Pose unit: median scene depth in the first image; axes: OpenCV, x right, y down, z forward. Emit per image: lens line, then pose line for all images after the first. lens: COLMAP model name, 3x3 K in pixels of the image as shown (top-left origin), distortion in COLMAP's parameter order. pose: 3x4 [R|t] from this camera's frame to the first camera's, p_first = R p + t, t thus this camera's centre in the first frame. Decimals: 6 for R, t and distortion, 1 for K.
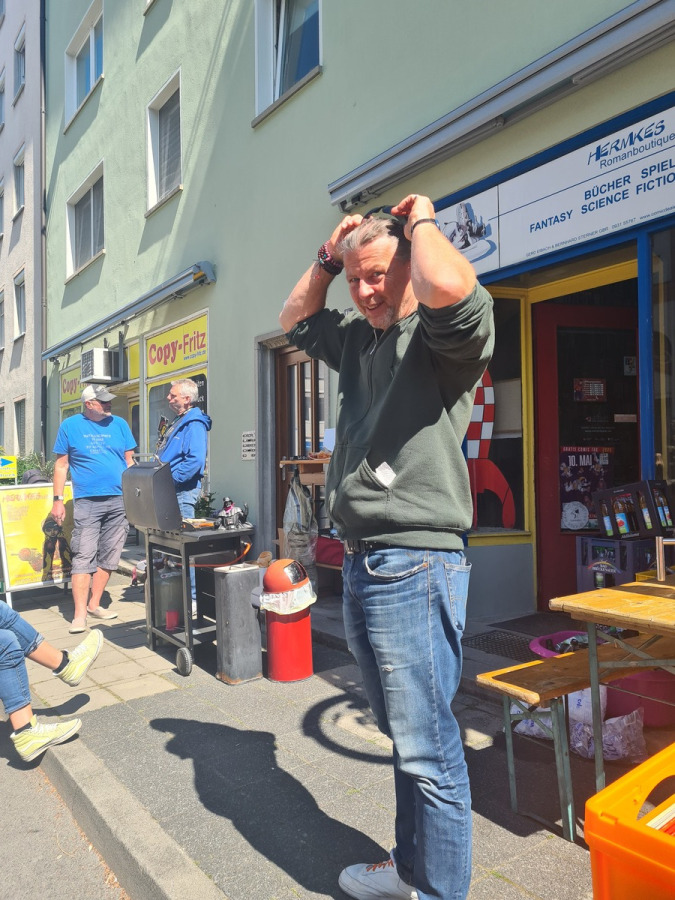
lens RADIAL K [[665.9, 0, 337.8], [0, 665.9, 444.9], [0, 0, 1]] dist [0.029546, -0.006447]
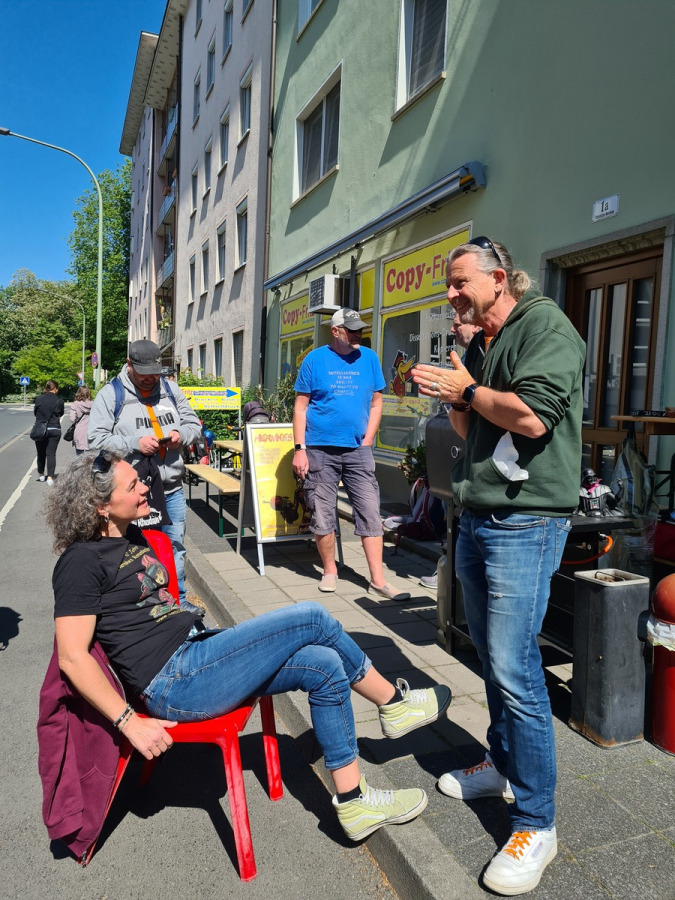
lens RADIAL K [[665.9, 0, 337.8], [0, 665.9, 444.9], [0, 0, 1]] dist [0.029546, -0.006447]
pose [[0.962457, 0.071773, -0.261775, -0.157260], [-0.048360, 0.994319, 0.094819, 0.001745], [0.267093, -0.078599, 0.960460, 0.178067]]
